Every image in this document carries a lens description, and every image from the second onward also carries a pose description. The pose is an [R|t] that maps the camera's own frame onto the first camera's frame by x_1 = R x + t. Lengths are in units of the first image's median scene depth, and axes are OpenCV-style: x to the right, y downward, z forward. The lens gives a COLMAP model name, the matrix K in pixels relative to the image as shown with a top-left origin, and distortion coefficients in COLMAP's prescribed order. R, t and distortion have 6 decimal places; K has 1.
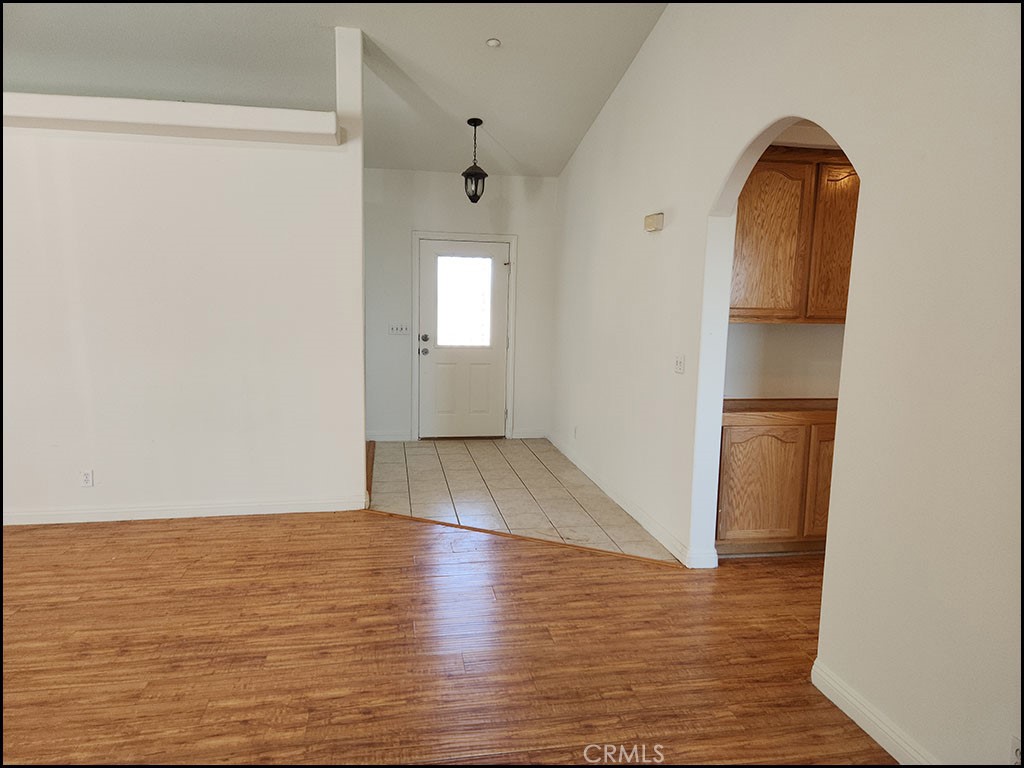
lens RADIAL K [[684.6, 0, 512.1], [0, 684.6, 384.3], [0, 0, 1]] dist [0.069889, -0.043247]
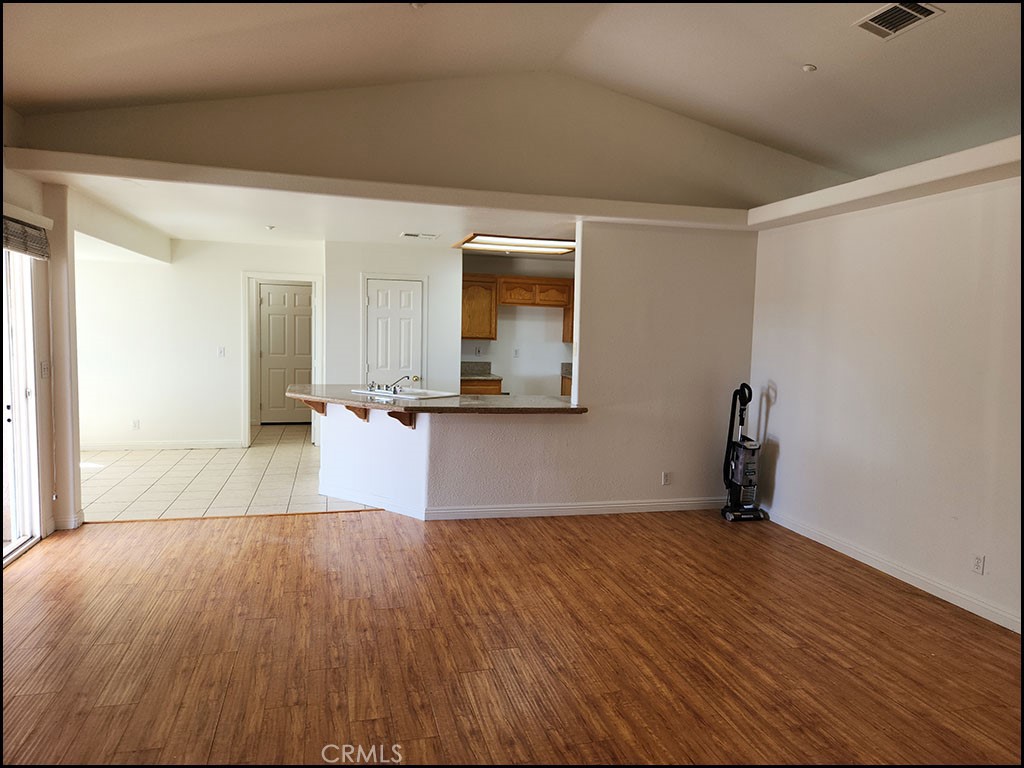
lens RADIAL K [[684.6, 0, 516.2], [0, 684.6, 386.0], [0, 0, 1]] dist [0.069889, -0.043247]
pose [[0.097685, 0.066800, -0.992973, 0.251889], [-0.157184, 0.986258, 0.050885, -0.050431], [0.982726, 0.151109, 0.106842, 0.368211]]
